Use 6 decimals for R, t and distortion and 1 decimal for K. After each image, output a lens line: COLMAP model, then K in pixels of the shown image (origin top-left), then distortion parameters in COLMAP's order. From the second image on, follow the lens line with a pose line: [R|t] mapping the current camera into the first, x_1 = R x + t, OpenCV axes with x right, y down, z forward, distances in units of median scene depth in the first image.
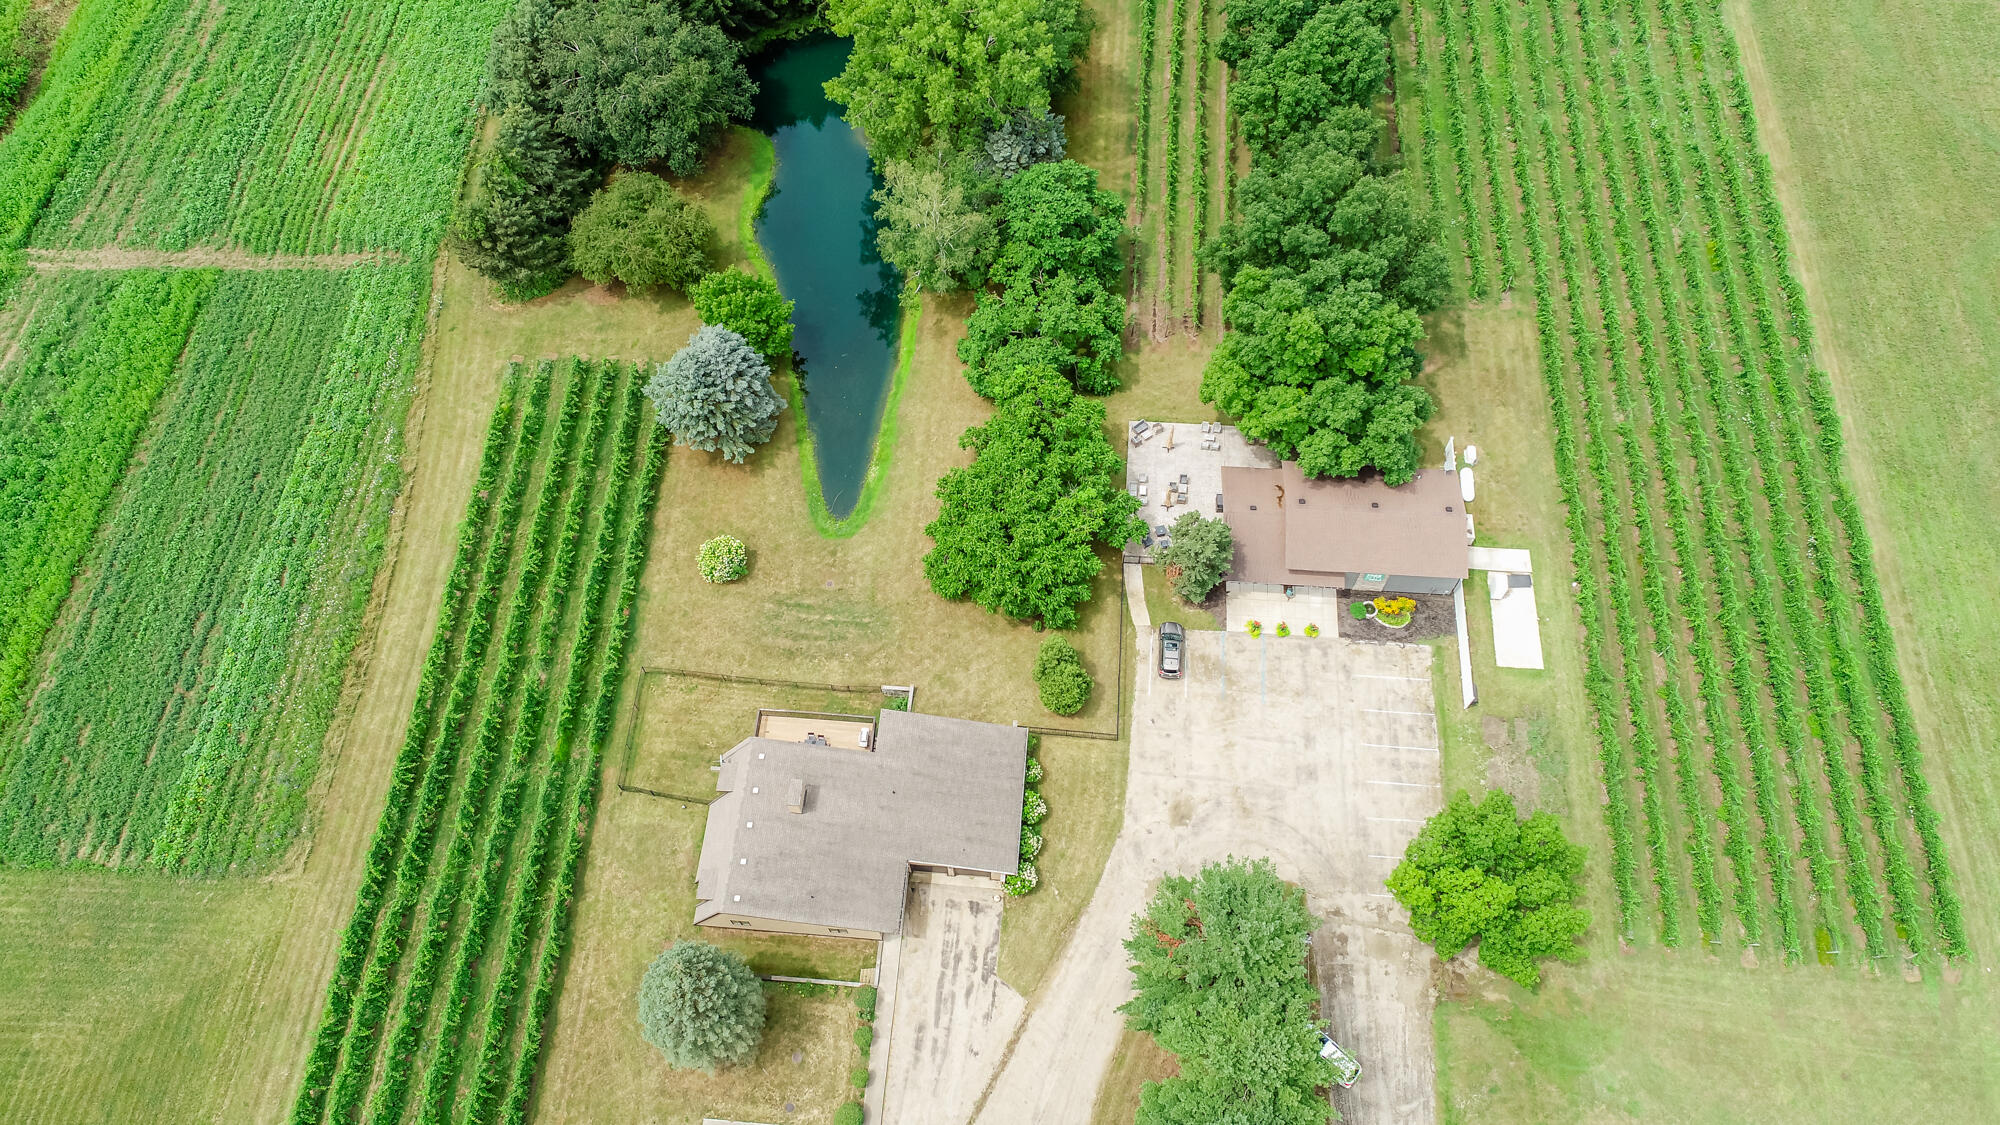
lens RADIAL K [[1333.2, 0, 974.6], [0, 1333.2, 556.5], [0, 0, 1]] dist [0.002068, 0.001171]
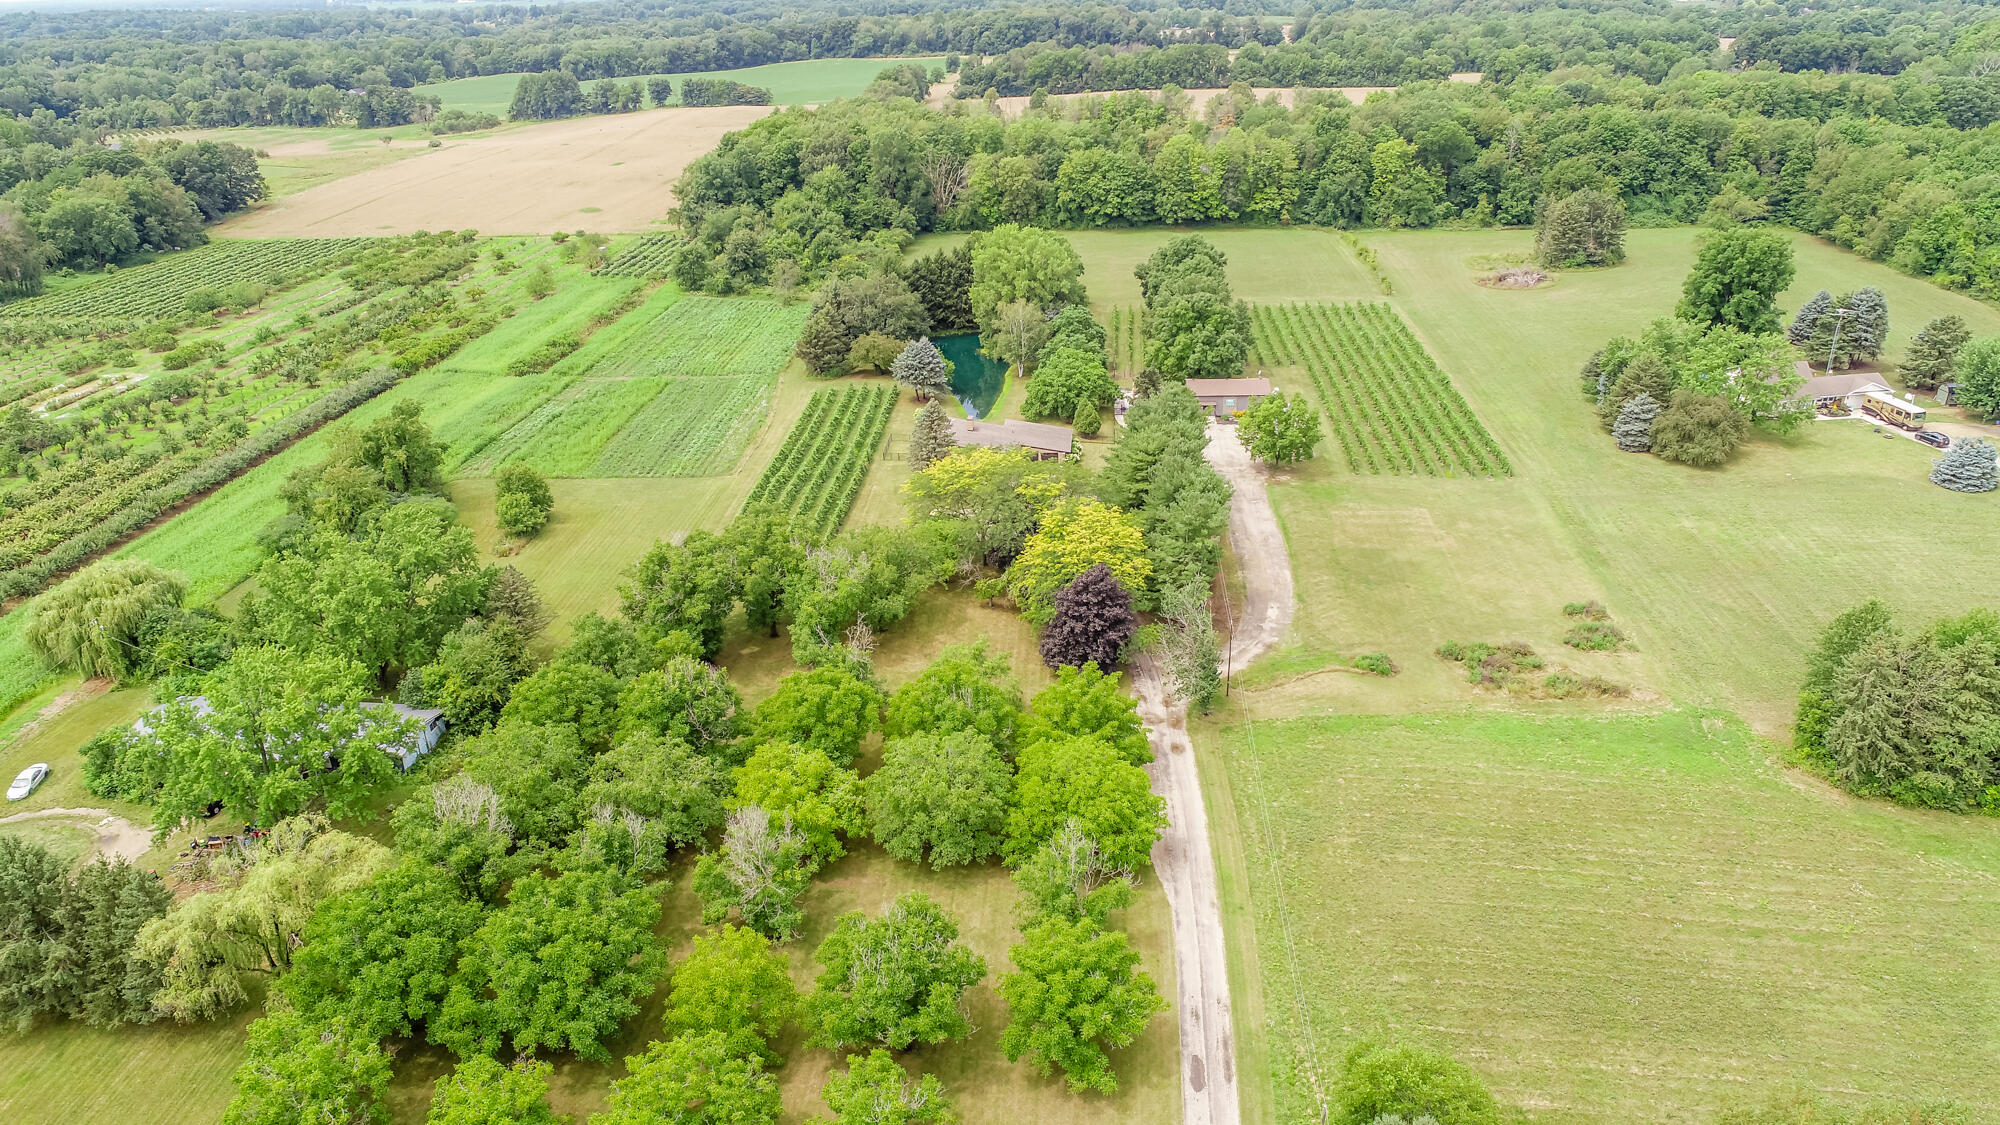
lens RADIAL K [[1349.5, 0, 973.7], [0, 1349.5, 564.3], [0, 0, 1]] dist [0.004758, -0.004429]
pose [[0.999829, -0.012696, -0.013429, -0.082623], [0.001952, 0.795143, -0.606419, 1.444468], [0.018378, 0.606289, 0.795032, -0.545222]]
